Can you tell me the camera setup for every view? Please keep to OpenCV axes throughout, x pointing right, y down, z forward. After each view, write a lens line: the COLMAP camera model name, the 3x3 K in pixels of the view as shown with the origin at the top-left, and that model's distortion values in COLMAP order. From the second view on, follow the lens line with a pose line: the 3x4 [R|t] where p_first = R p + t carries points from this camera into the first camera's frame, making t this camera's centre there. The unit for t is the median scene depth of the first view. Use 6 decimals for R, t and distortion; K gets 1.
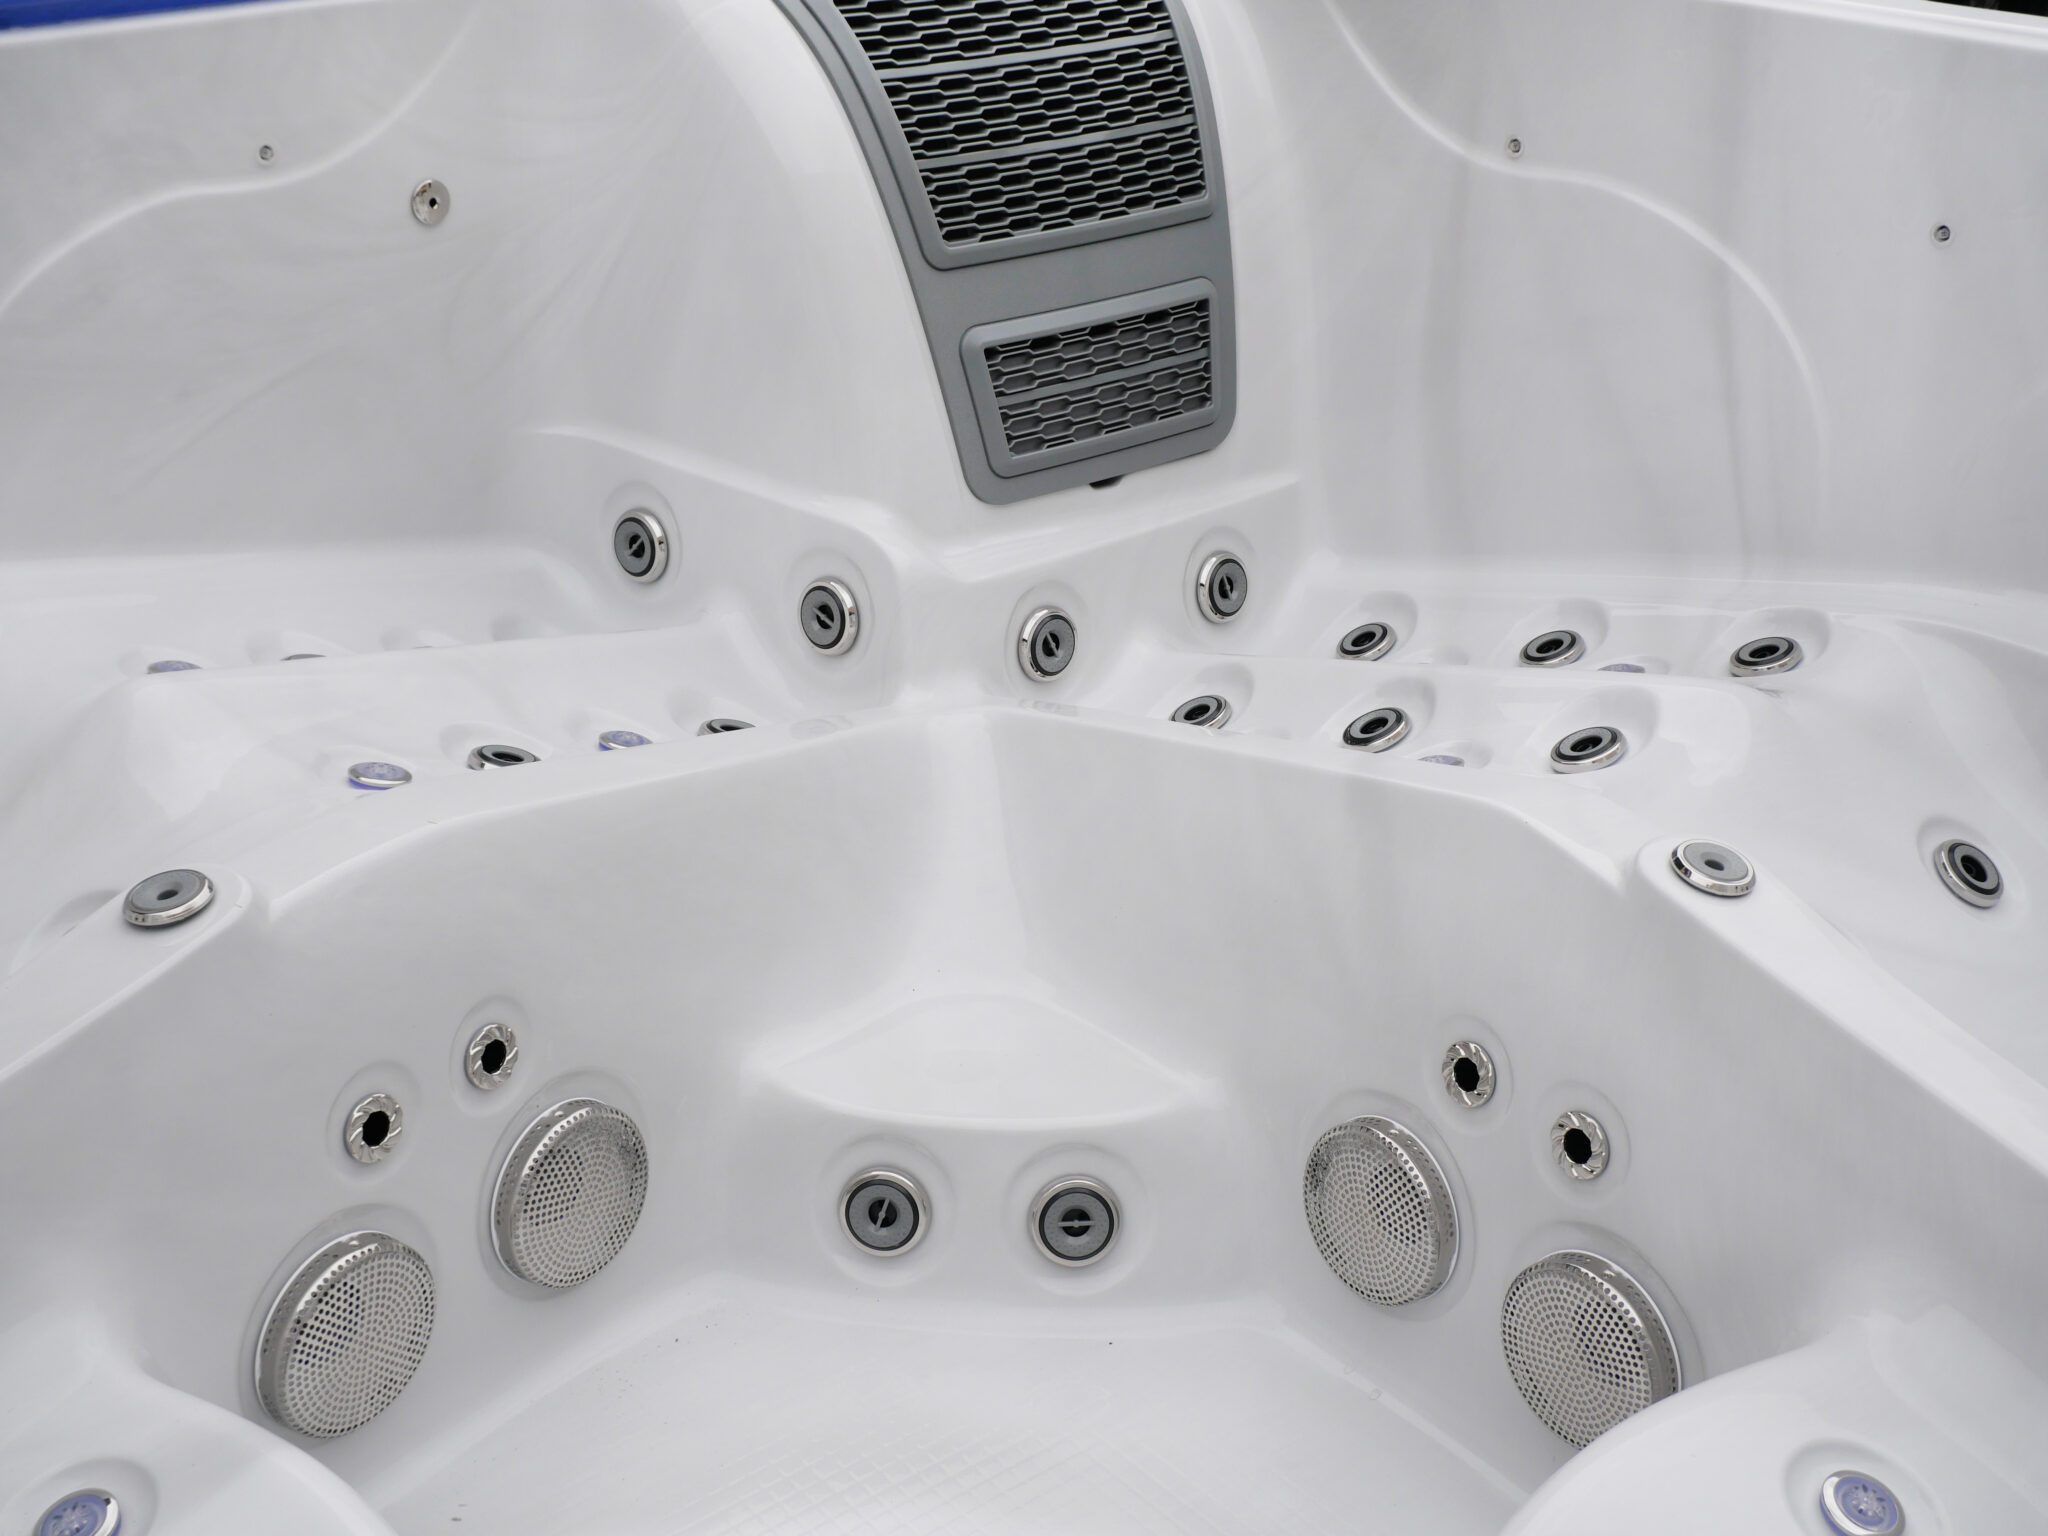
lens RADIAL K [[2353.4, 0, 1044.9], [0, 2353.4, 764.8], [0, 0, 1]] dist [0.024397, 0.000000]
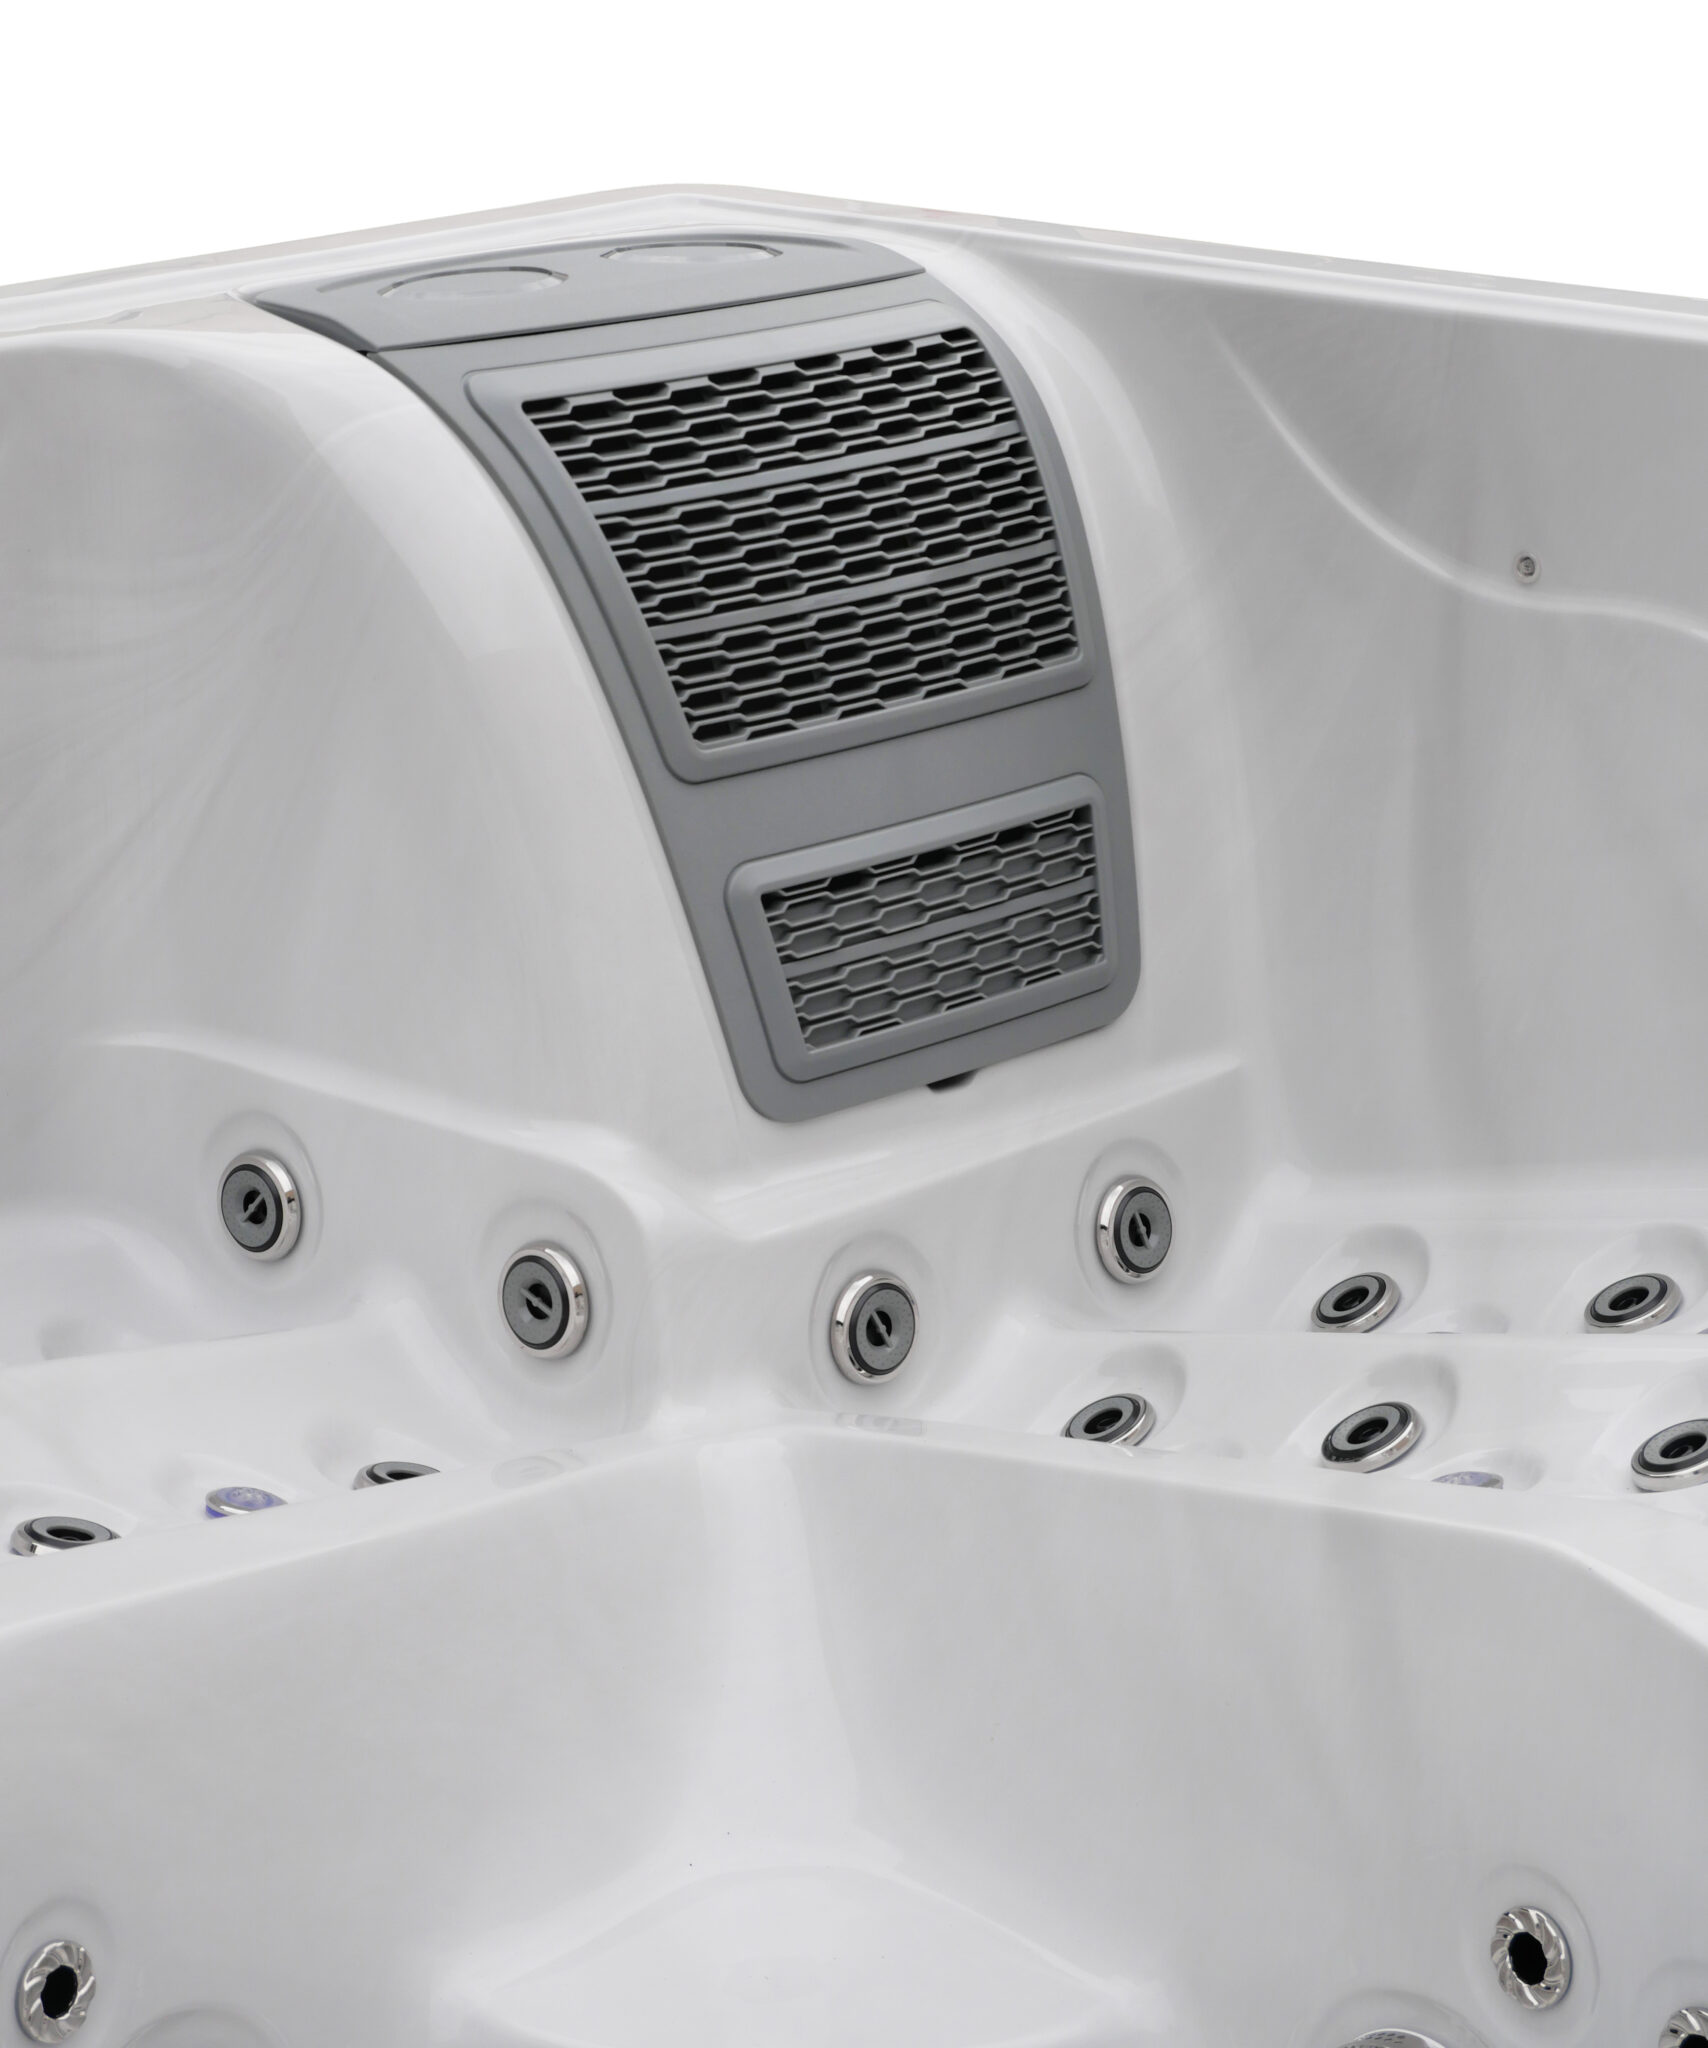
lens RADIAL K [[3998.1, 0, 842.2], [0, 3998.1, 1014.6], [0, 0, 1]] dist [0.042376, 0.000000]
pose [[0.998756, -0.045318, -0.020822, 0.019861], [0.042434, 0.991544, -0.122640, -0.000814], [0.026204, 0.121603, 0.992233, -0.133445]]
